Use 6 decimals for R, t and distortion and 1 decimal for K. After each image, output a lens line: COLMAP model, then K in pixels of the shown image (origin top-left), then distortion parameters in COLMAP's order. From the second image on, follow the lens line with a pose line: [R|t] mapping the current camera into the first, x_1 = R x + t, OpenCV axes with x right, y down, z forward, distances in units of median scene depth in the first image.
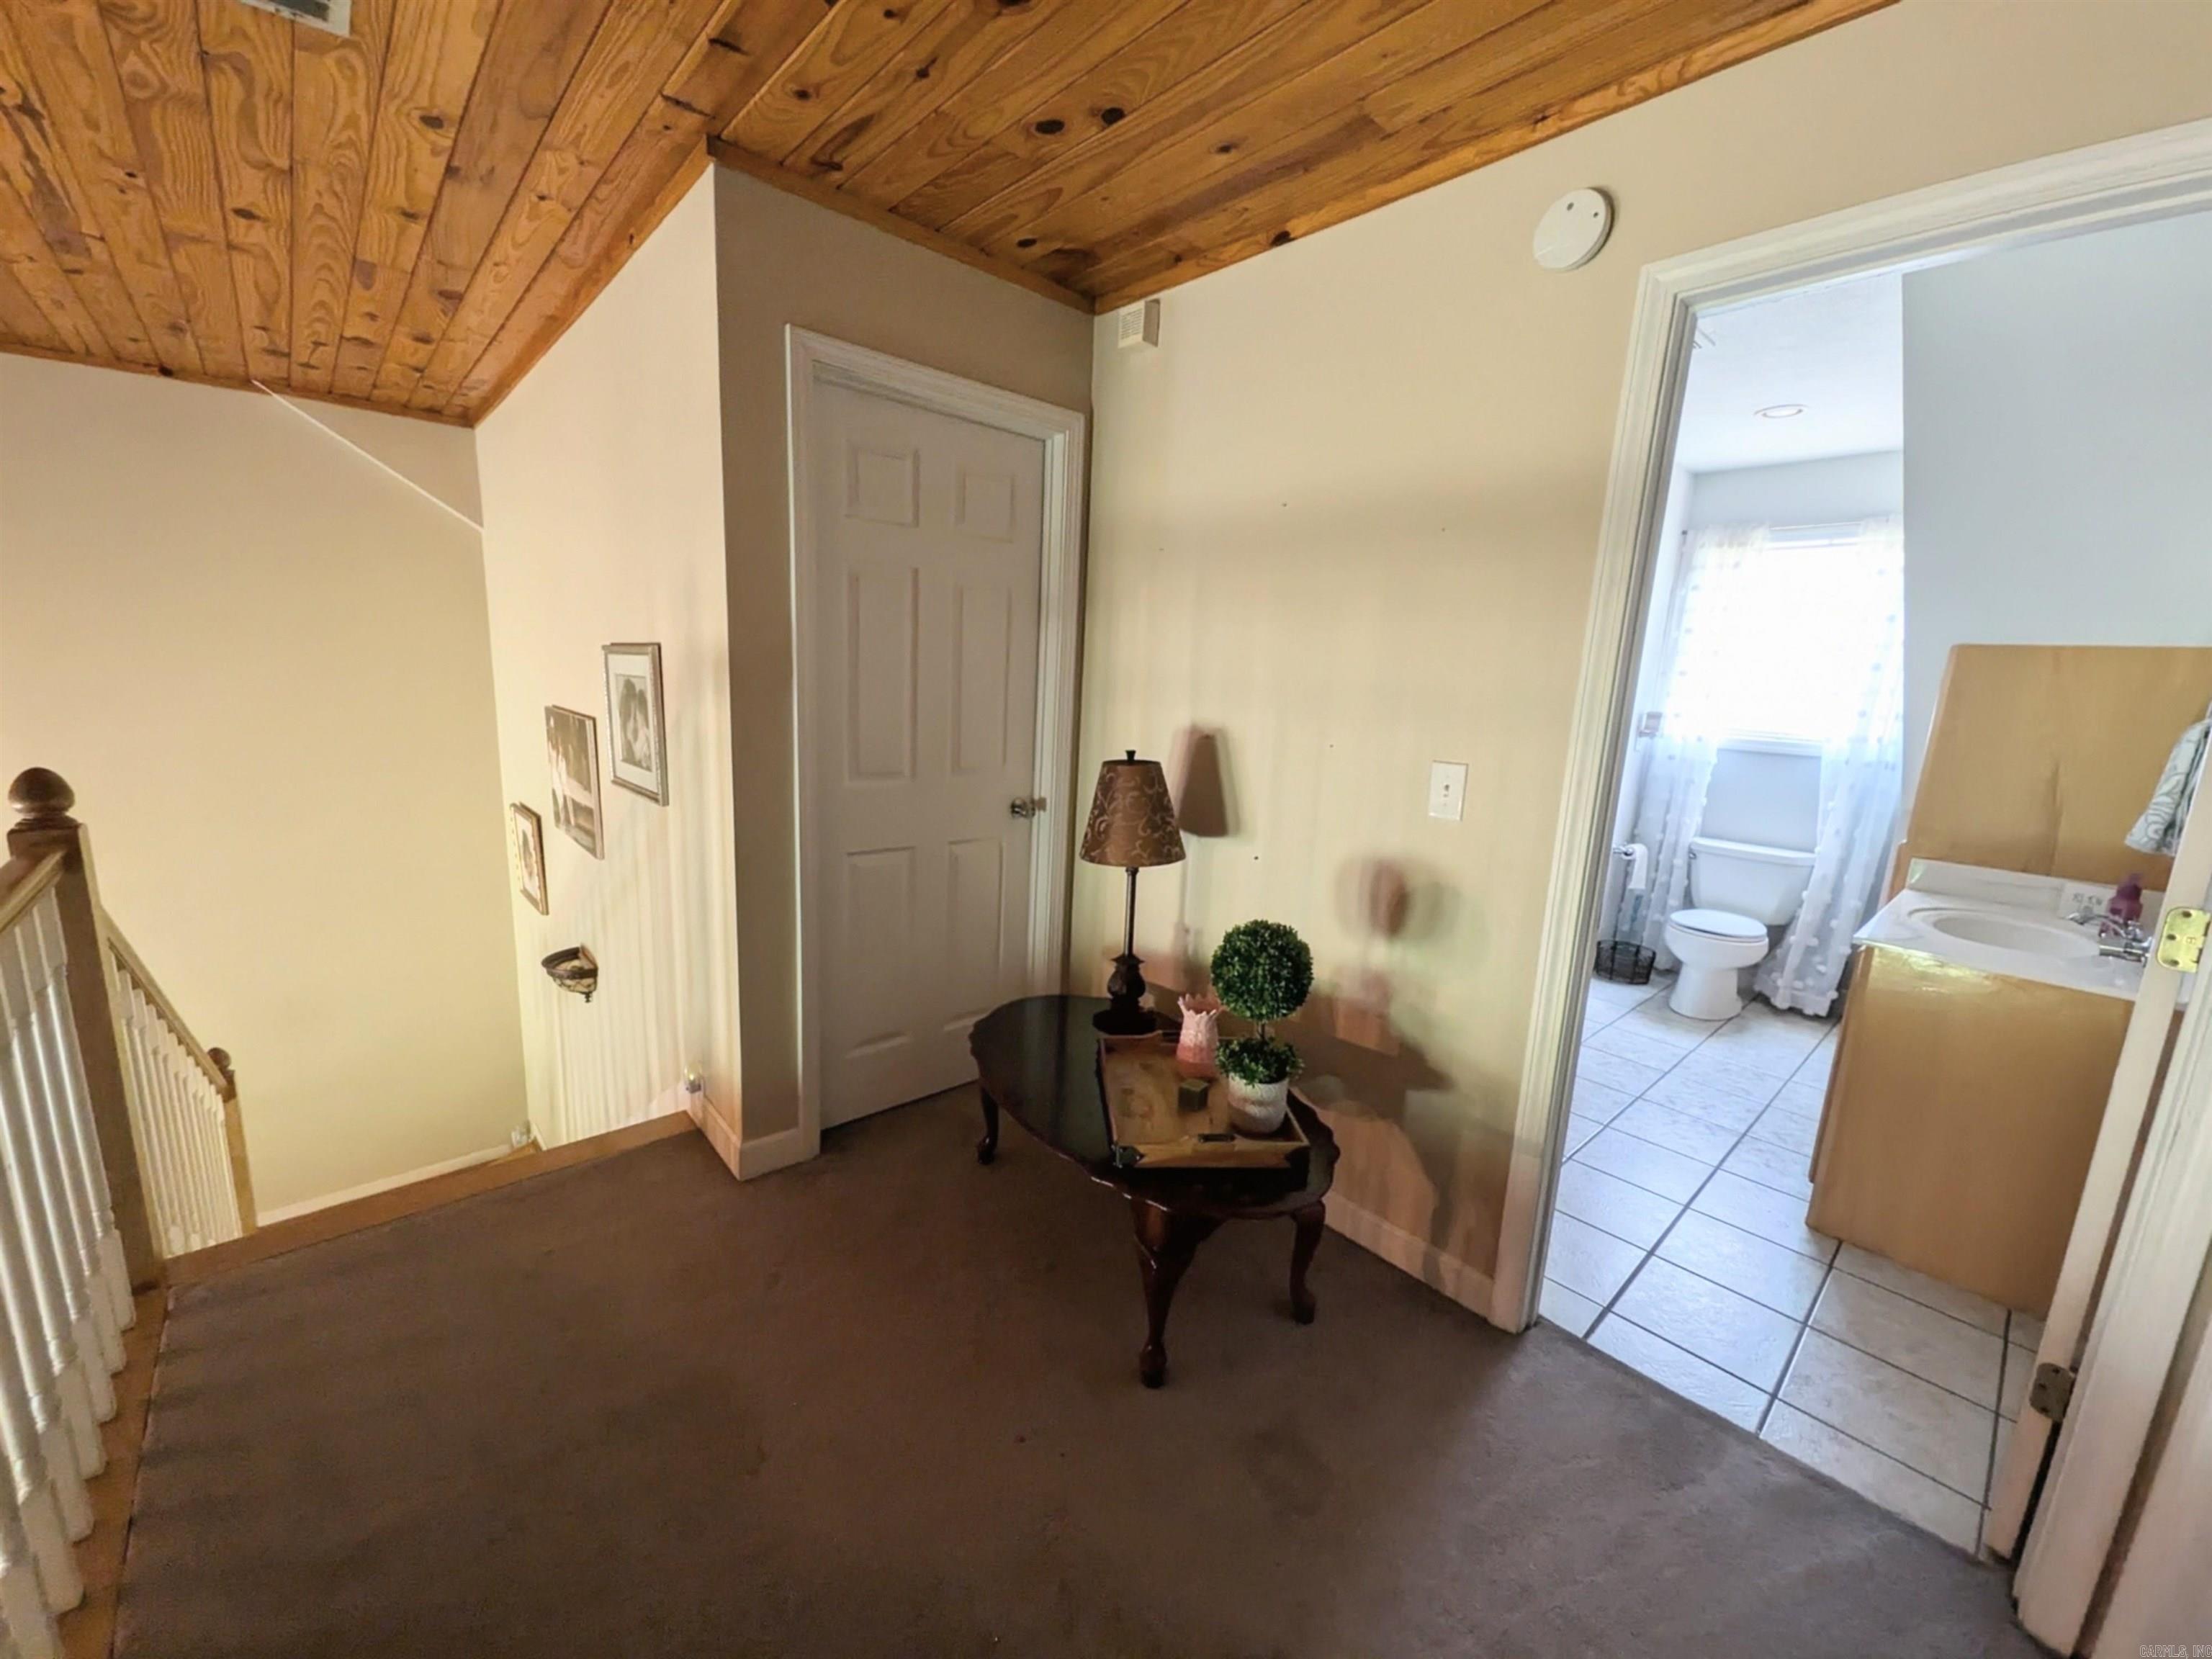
lens RADIAL K [[878.6, 0, 1108.5], [0, 878.6, 828.5], [0, 0, 1]] dist [0.004933, 0.000536]
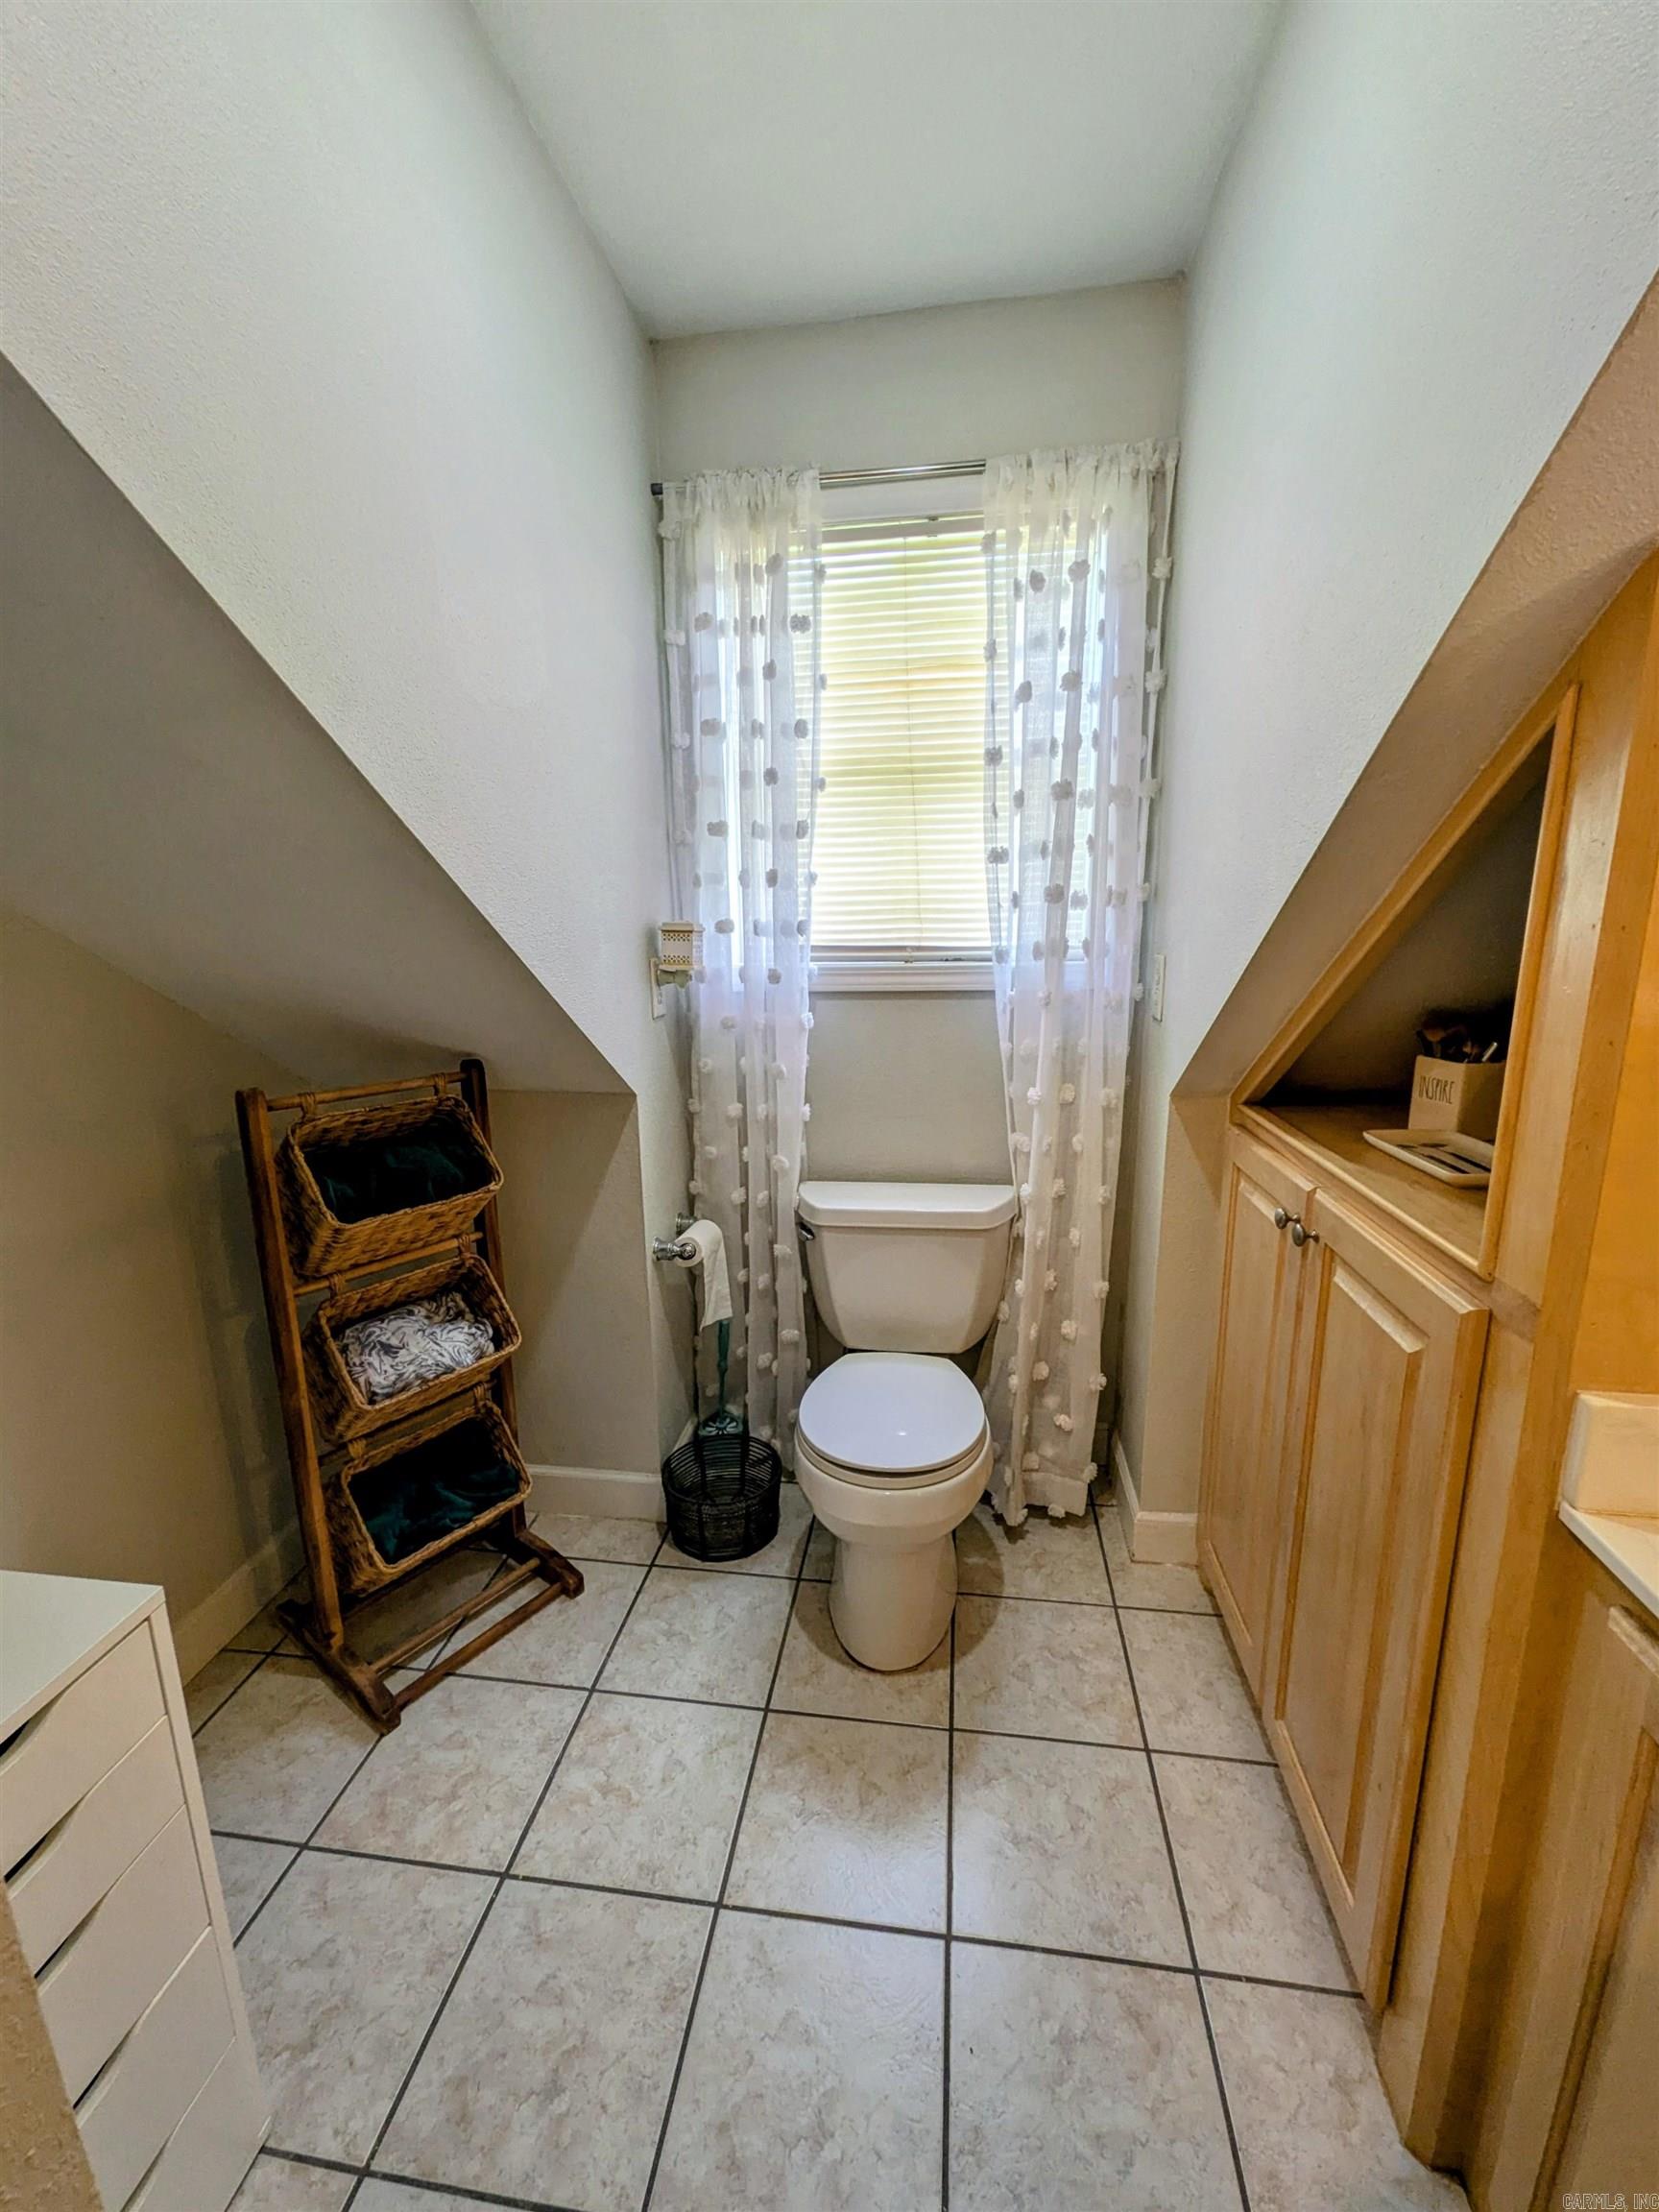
lens RADIAL K [[878.6, 0, 829.5], [0, 878.6, 1106.0], [0, 0, 1]] dist [0.004933, 0.000536]
pose [[0.761498, -0.196835, 0.617557, 0.422338], [0.167904, 0.980156, 0.105367, -0.083776], [-0.626042, 0.023454, 0.779436, 0.665891]]
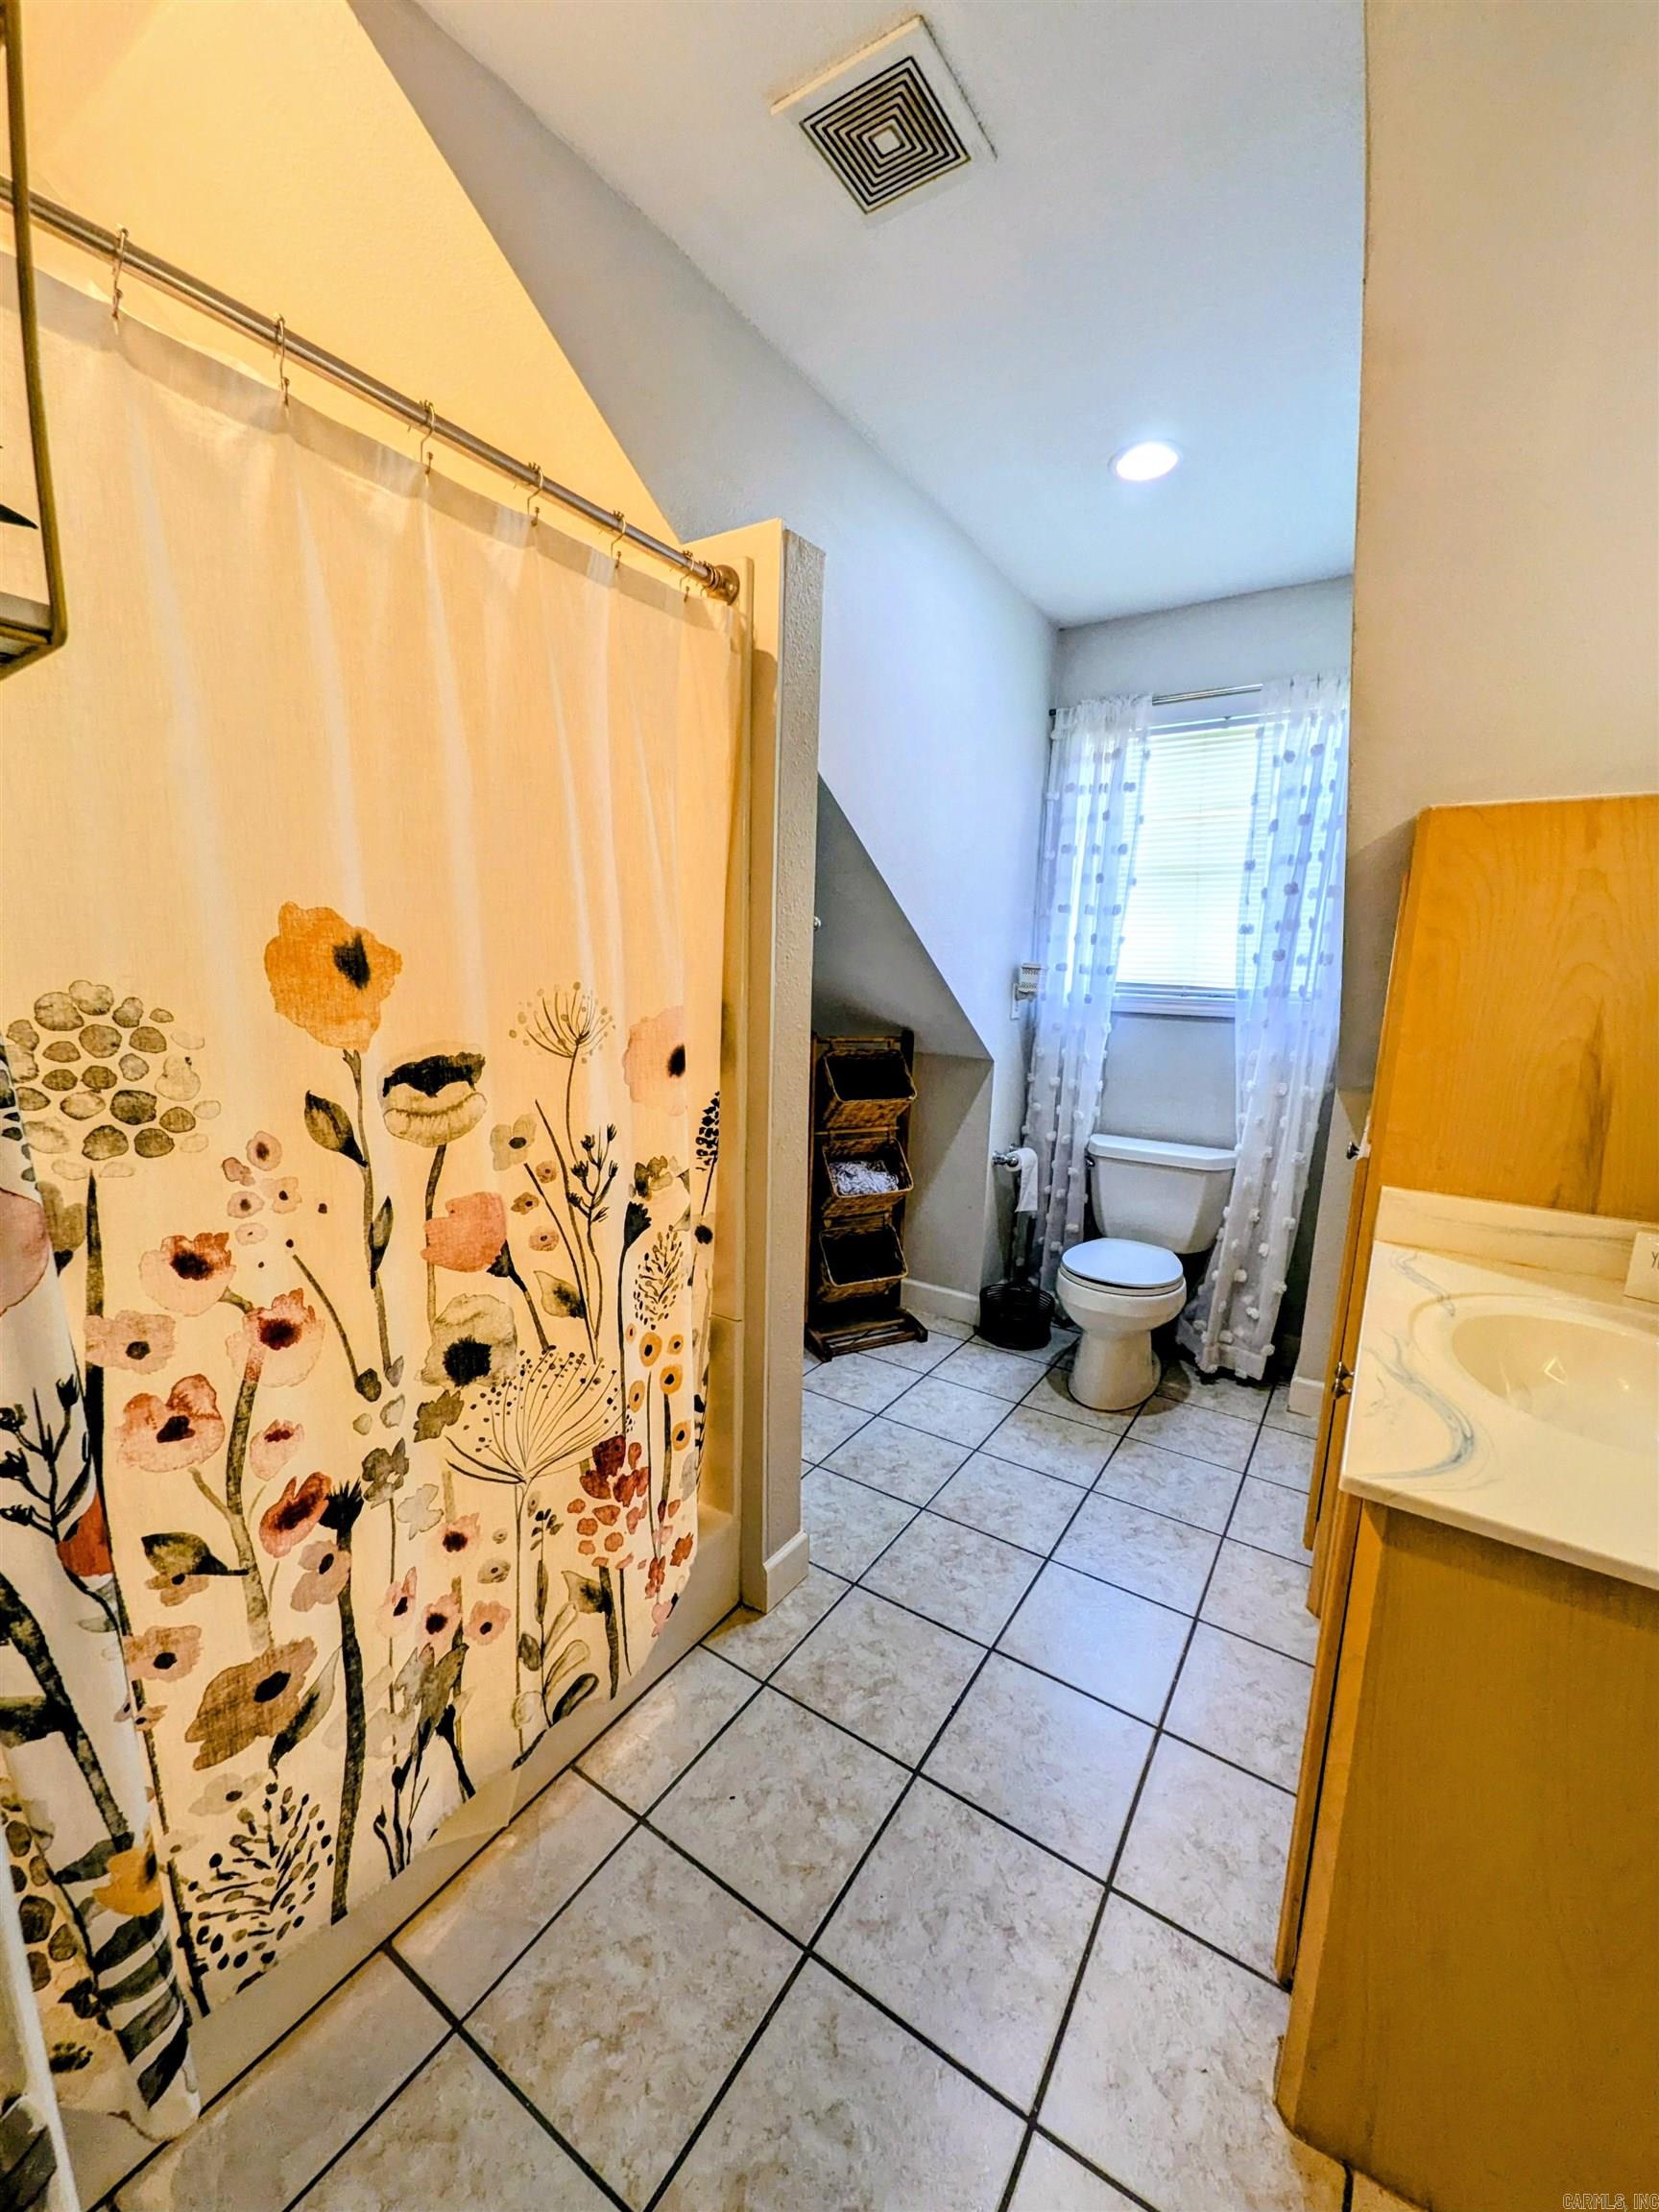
lens RADIAL K [[878.6, 0, 829.5], [0, 878.6, 1106.0], [0, 0, 1]] dist [0.004933, 0.000536]
pose [[0.968086, -0.061432, 0.242971, 0.298376], [0.063135, 0.998005, 0.000780, -0.029942], [-0.242534, 0.014585, 0.970033, 0.370288]]
